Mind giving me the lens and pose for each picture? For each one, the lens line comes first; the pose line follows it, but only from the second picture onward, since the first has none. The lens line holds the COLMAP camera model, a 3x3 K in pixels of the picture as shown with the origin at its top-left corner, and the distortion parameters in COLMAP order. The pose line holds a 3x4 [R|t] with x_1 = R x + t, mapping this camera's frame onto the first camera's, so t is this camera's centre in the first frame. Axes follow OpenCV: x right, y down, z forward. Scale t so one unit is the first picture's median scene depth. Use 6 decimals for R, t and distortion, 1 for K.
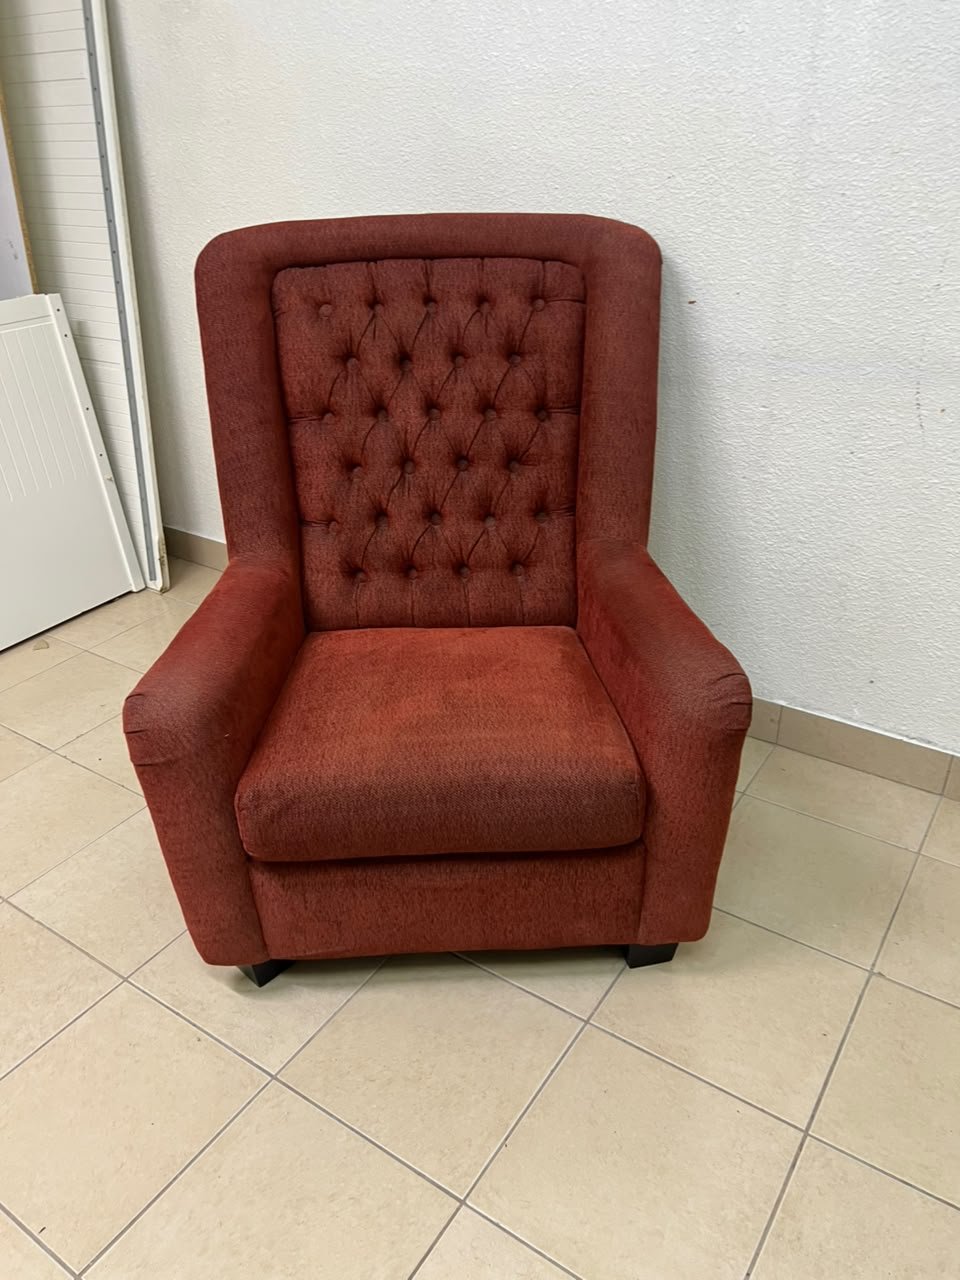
lens RADIAL K [[965.9, 0, 469.2], [0, 965.9, 648.3], [0, 0, 1]] dist [0.042926, -0.054875]
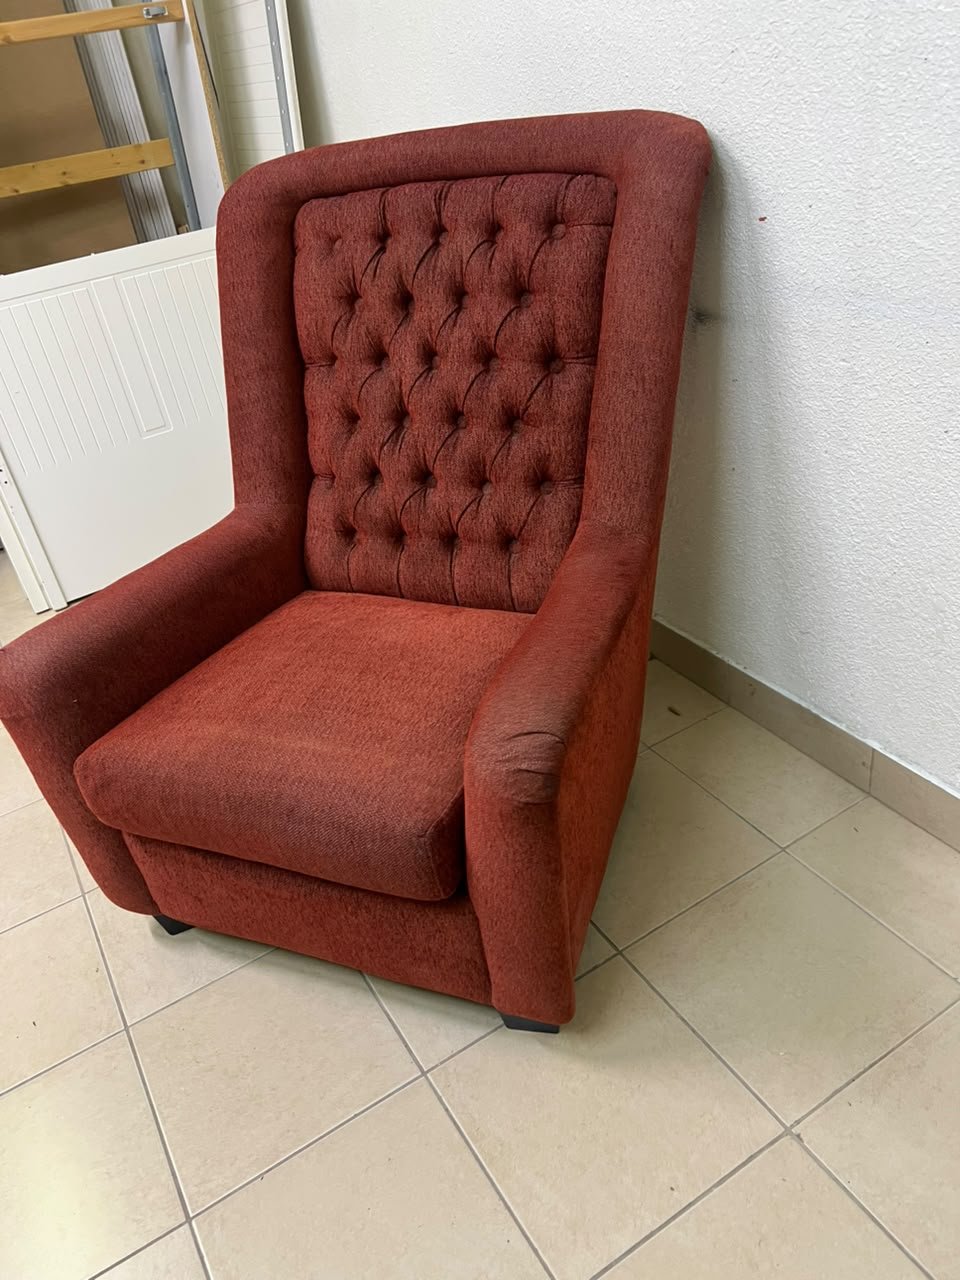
lens RADIAL K [[965.9, 0, 468.1], [0, 965.9, 635.6], [0, 0, 1]] dist [0.042926, -0.054875]
pose [[0.898467, 0.138954, -0.416473, 0.402921], [-0.099327, 0.988332, 0.115471, -0.102600], [0.427659, -0.062379, 0.901785, 0.201418]]
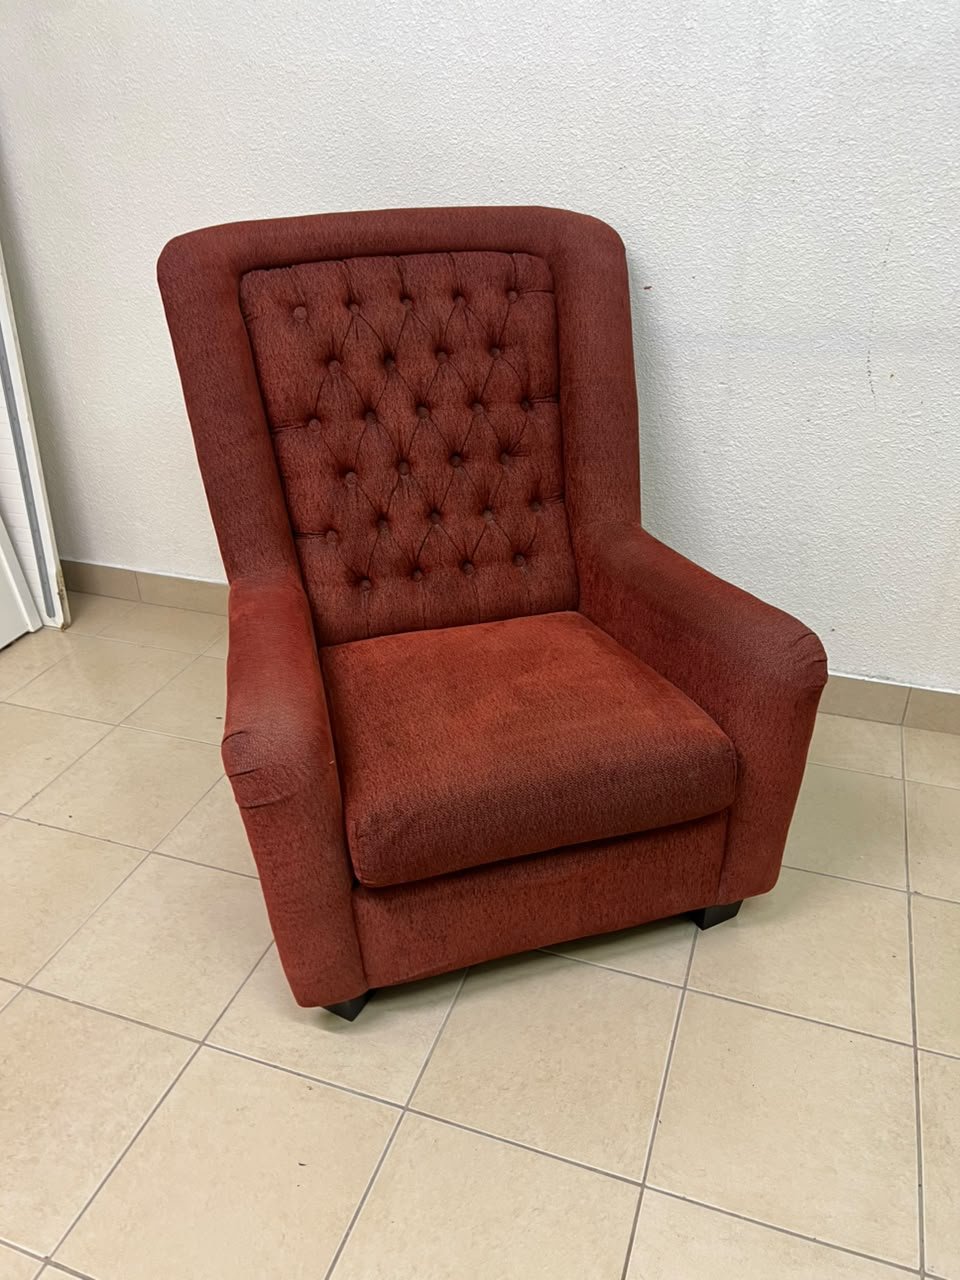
lens RADIAL K [[965.9, 0, 469.0], [0, 965.9, 640.1], [0, 0, 1]] dist [0.042926, -0.054875]
pose [[0.969398, -0.121366, 0.213395, -0.233808], [0.121785, 0.992493, 0.011233, -0.017775], [-0.213156, 0.015099, 0.976901, 0.032483]]
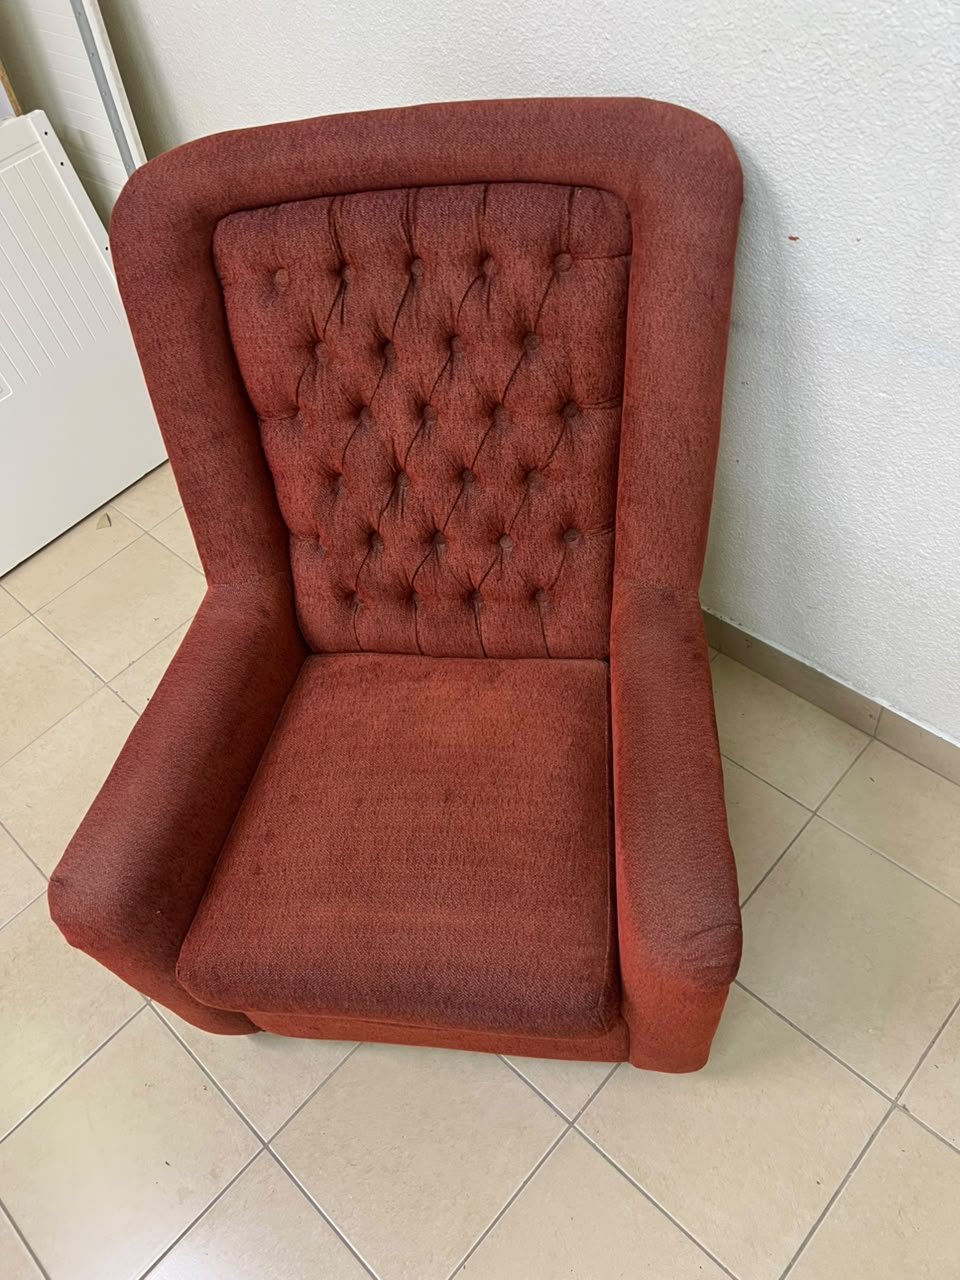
lens RADIAL K [[965.9, 0, 486.3], [0, 965.9, 637.4], [0, 0, 1]] dist [0.042926, -0.054875]
pose [[0.981393, 0.050078, -0.185364, 0.165356], [0.026029, 0.921782, 0.386834, -0.384531], [0.190237, -0.384461, 0.903327, 0.242353]]
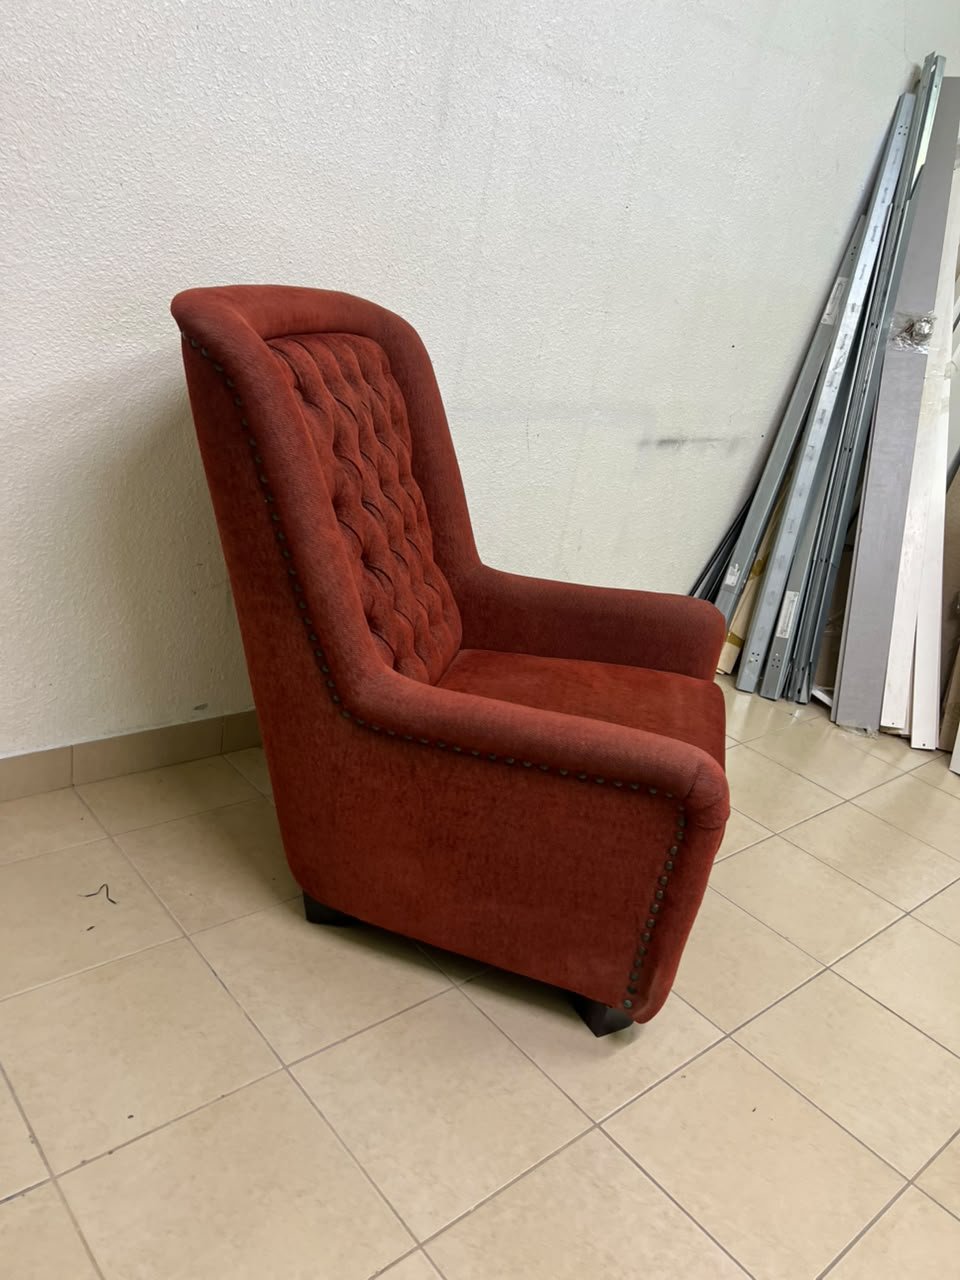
lens RADIAL K [[965.9, 0, 487.4], [0, 965.9, 634.3], [0, 0, 1]] dist [0.042926, -0.054875]
pose [[0.246486, -0.292169, 0.924057, -0.988087], [0.314766, 0.925919, 0.208797, -0.281764], [-0.916606, 0.239396, 0.320191, 0.625791]]
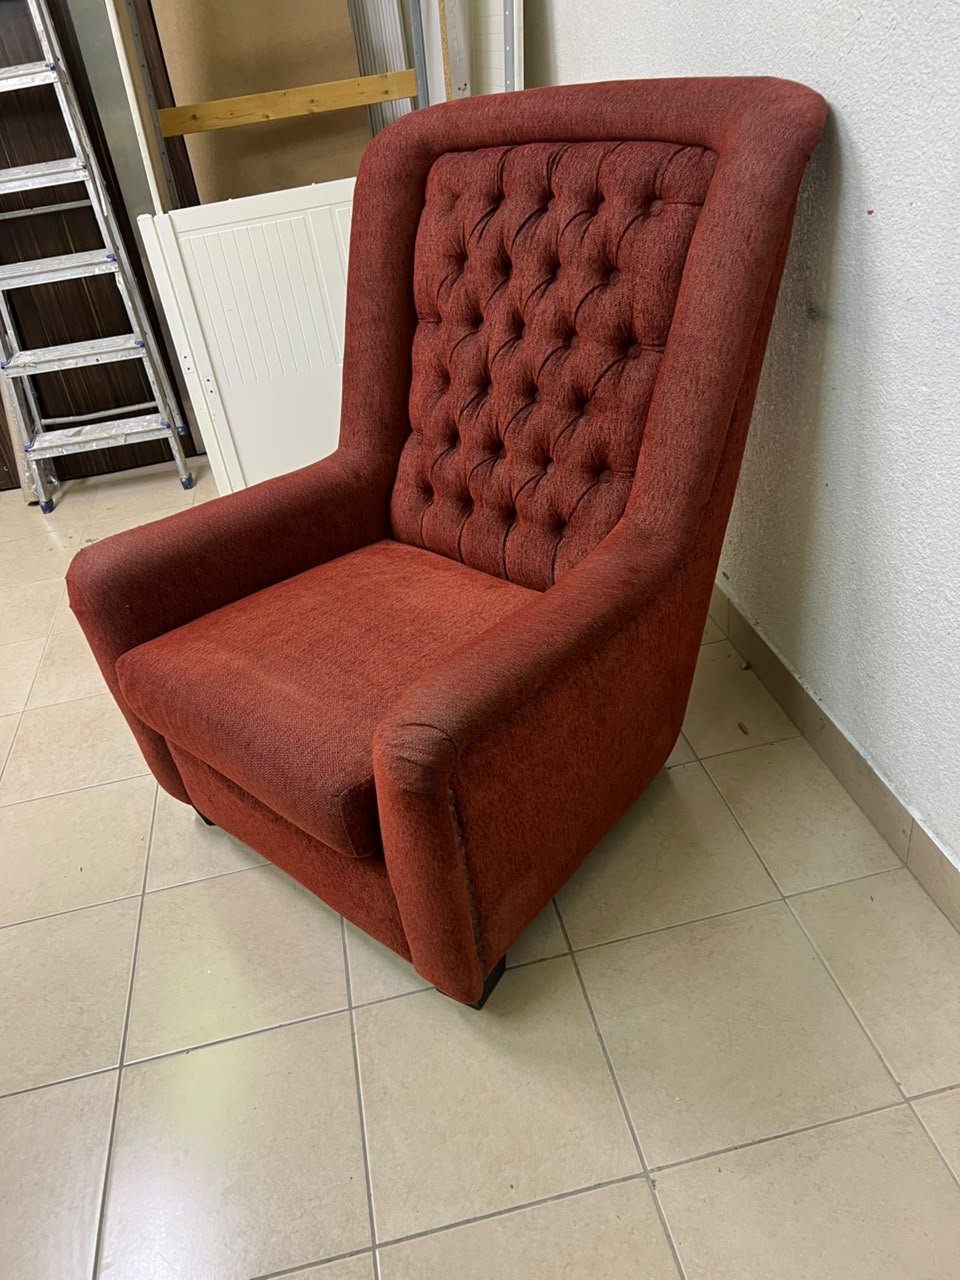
lens RADIAL K [[965.9, 0, 468.5], [0, 965.9, 643.3], [0, 0, 1]] dist [0.042926, -0.054875]
pose [[0.703542, 0.330754, -0.628991, 0.582815], [-0.232521, 0.943509, 0.236063, -0.176398], [0.671537, -0.019827, 0.740705, 0.320724]]
